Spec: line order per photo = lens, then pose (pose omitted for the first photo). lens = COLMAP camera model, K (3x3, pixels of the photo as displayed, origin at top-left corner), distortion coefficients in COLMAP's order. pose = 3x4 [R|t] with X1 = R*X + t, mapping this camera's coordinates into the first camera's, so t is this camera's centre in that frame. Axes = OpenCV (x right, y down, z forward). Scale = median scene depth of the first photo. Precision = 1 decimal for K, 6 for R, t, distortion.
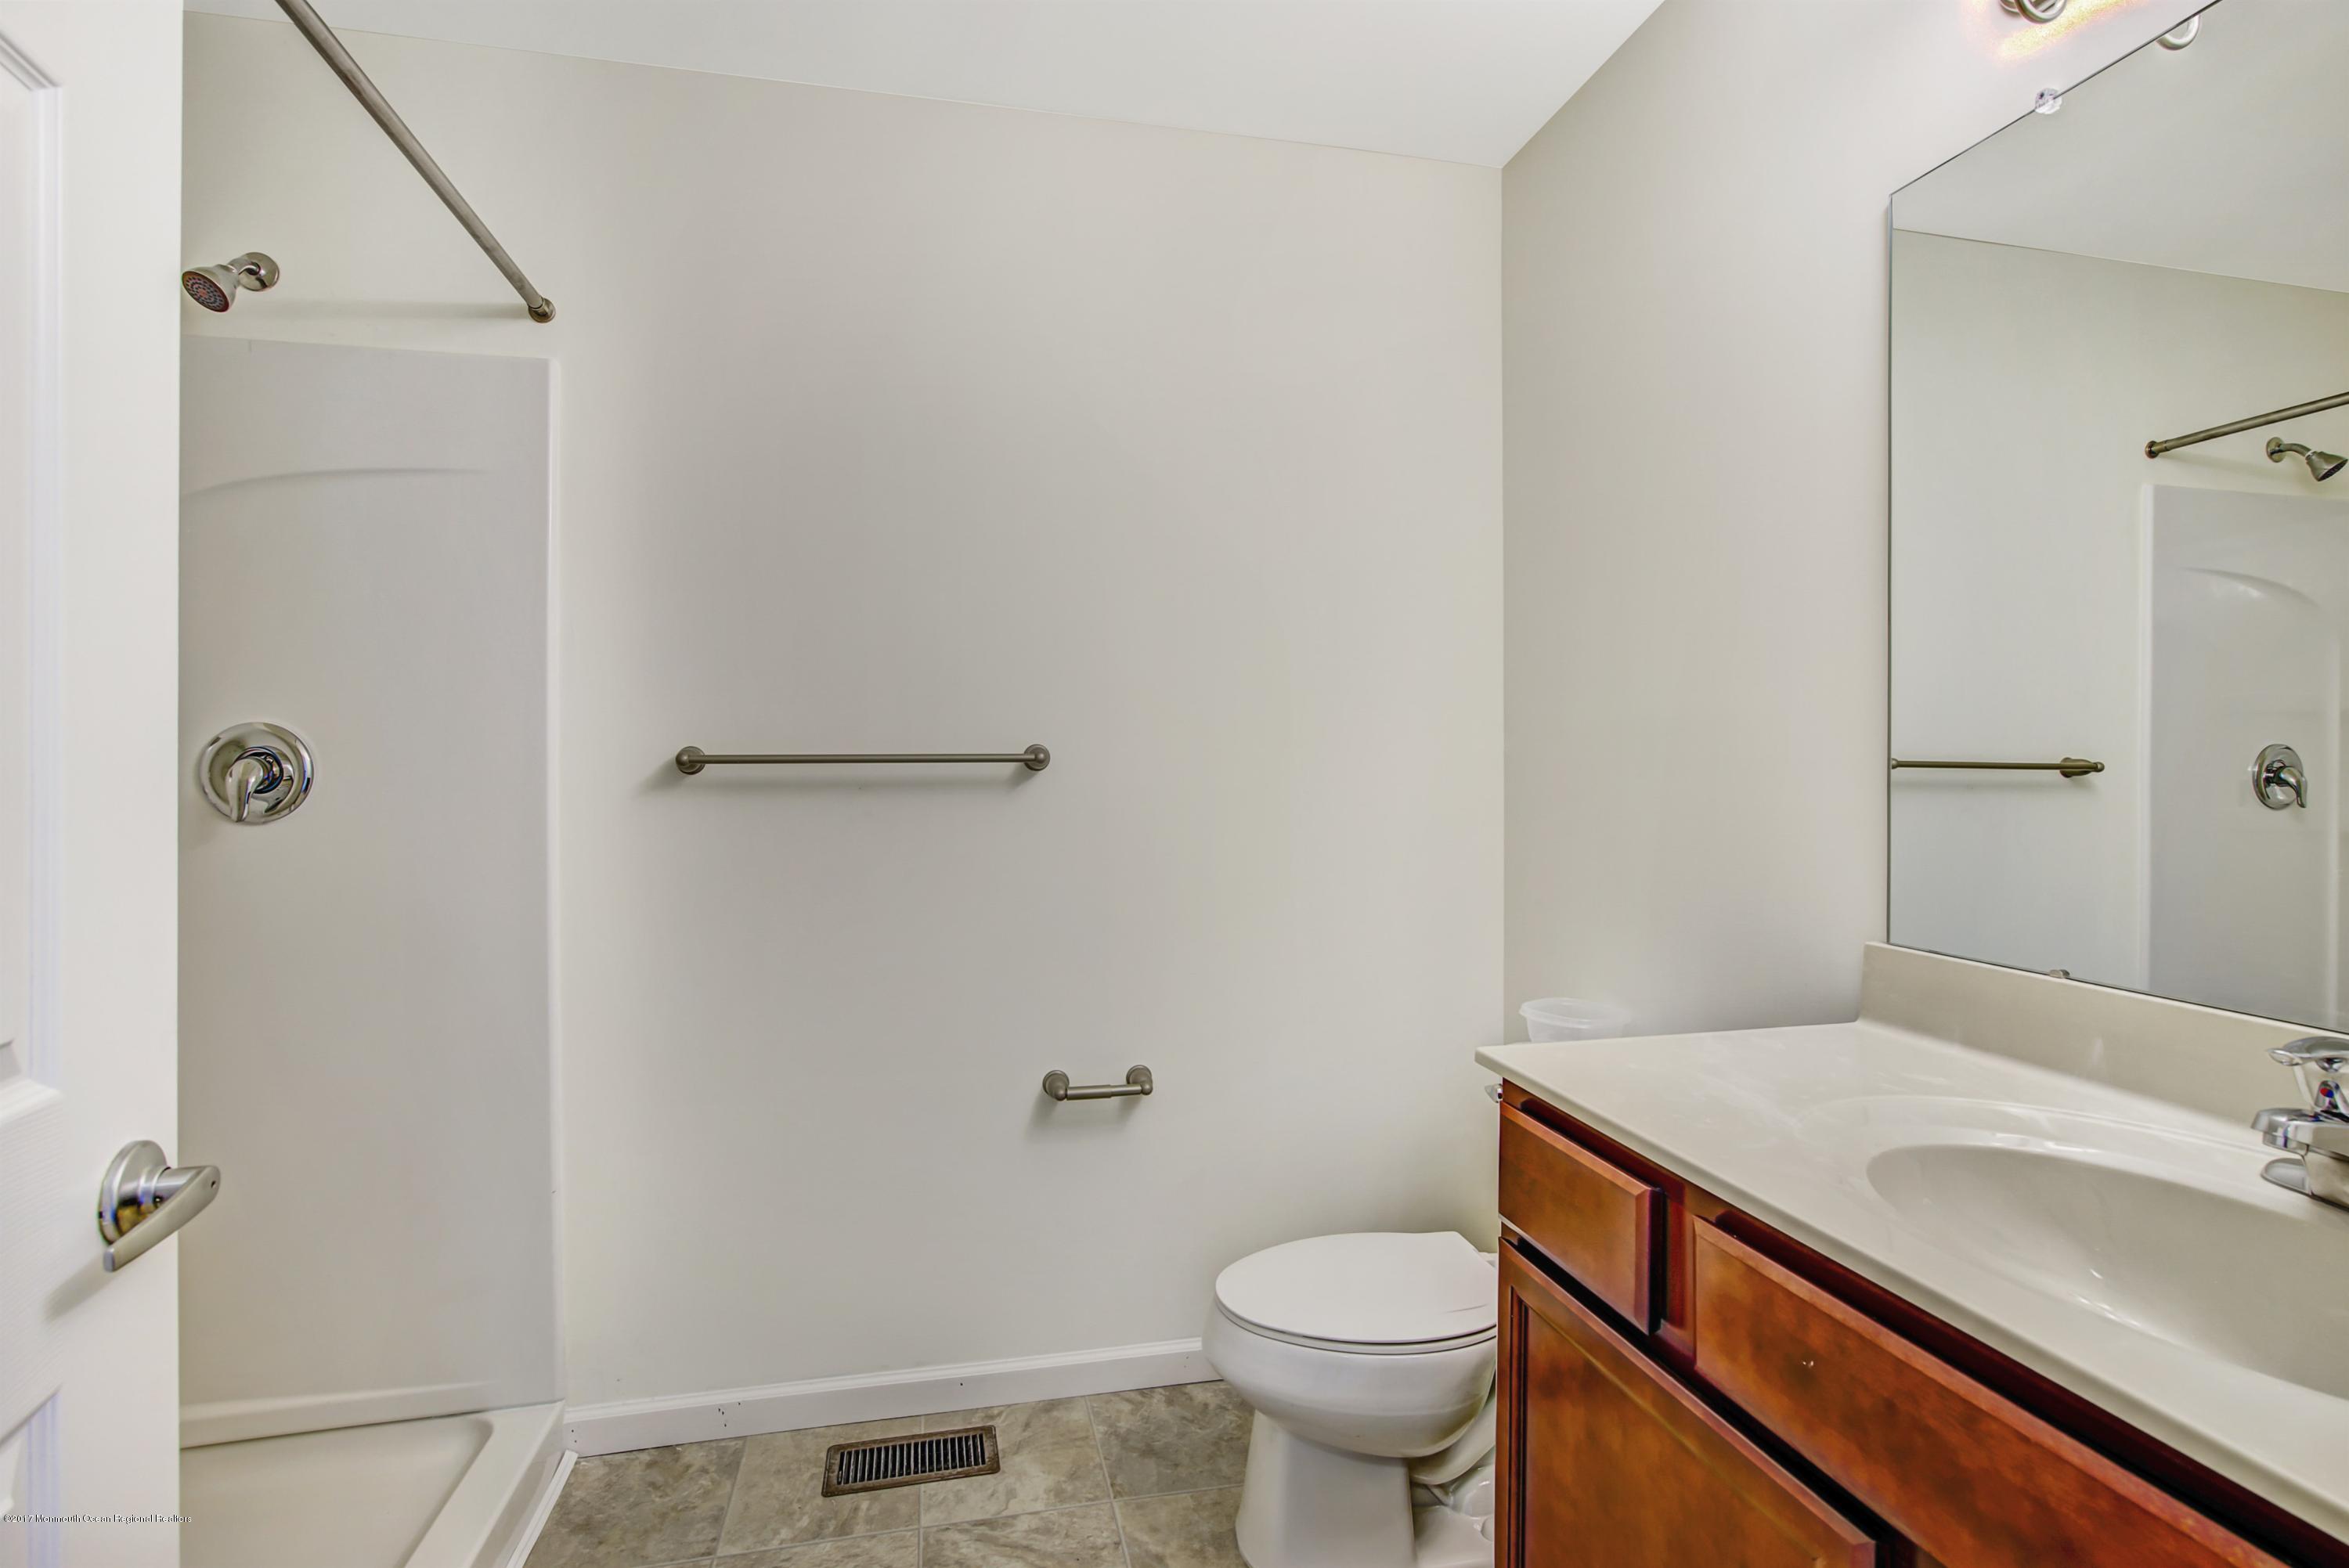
lens RADIAL K [[1117.2, 0, 1183.3], [0, 1117.2, 775.6], [0, 0, 1]] dist [-0.050101, 0.016162]
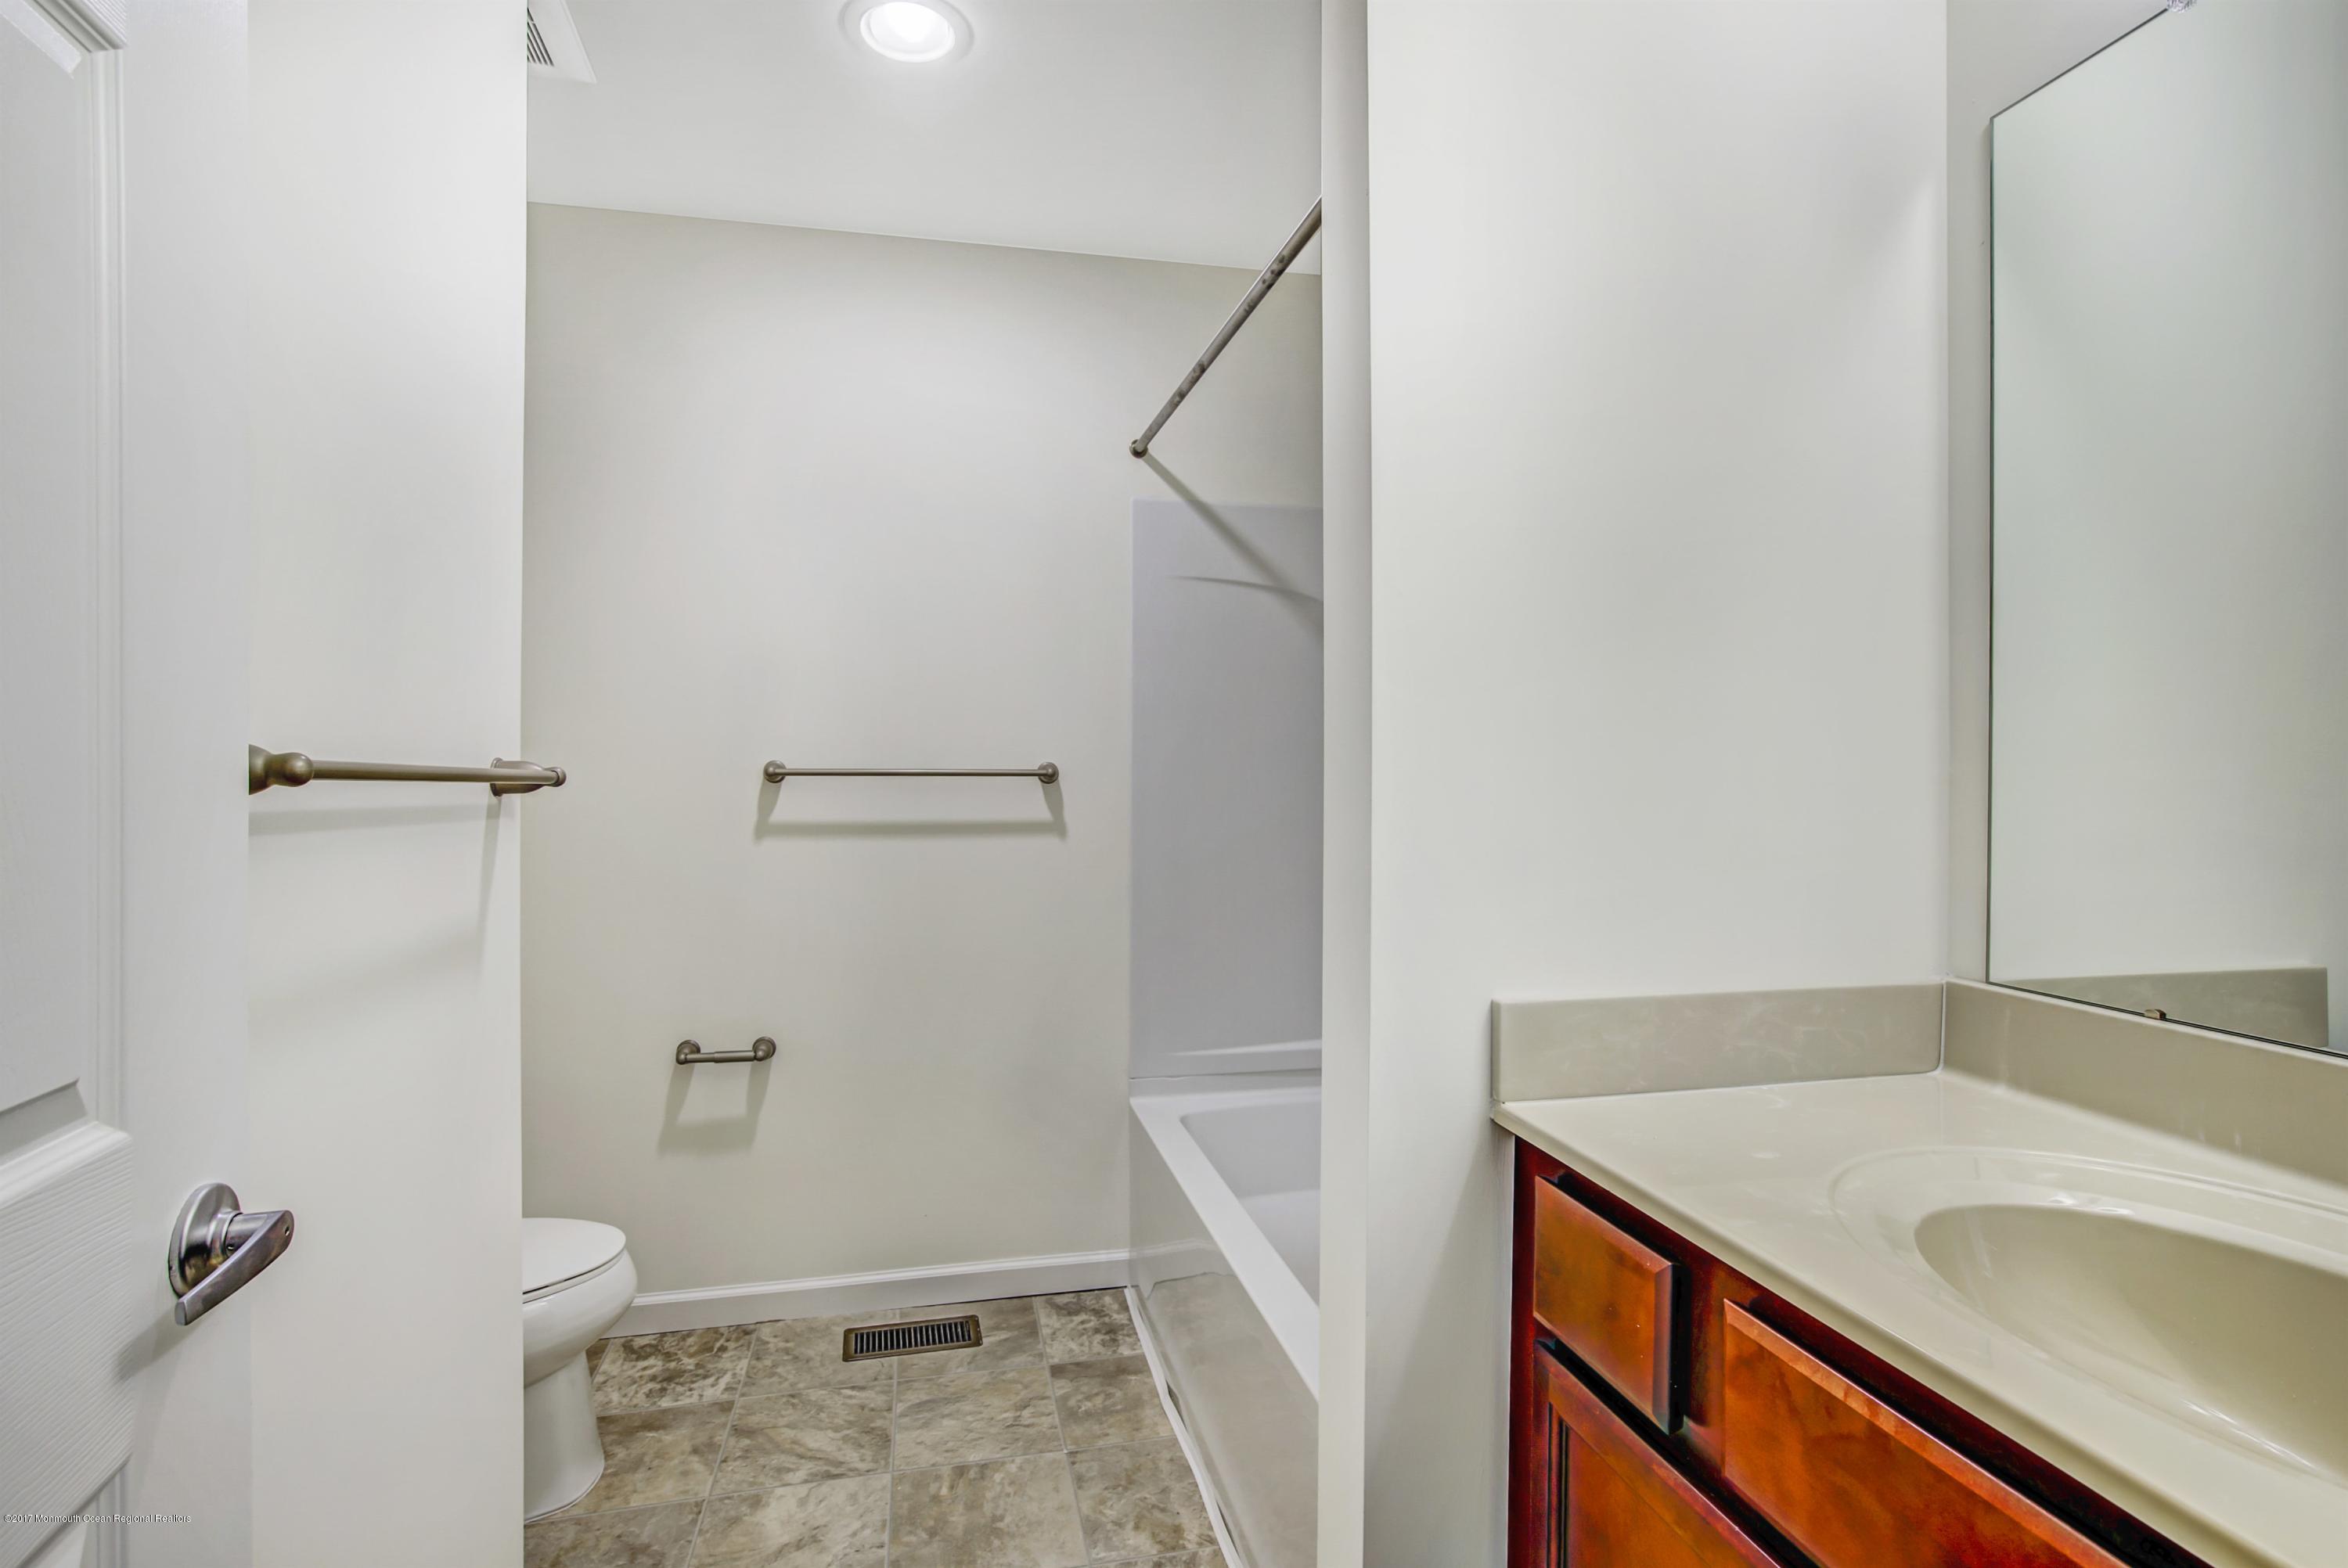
lens RADIAL K [[1116.7, 0, 1182.8], [0, 1116.7, 775.6], [0, 0, 1]] dist [-0.050101, 0.016162]
pose [[-0.999957, 0.002713, -0.008862, -0.524858], [0.002525, 0.999774, 0.021129, -0.045566], [0.008917, 0.021105, -0.999737, 2.086839]]
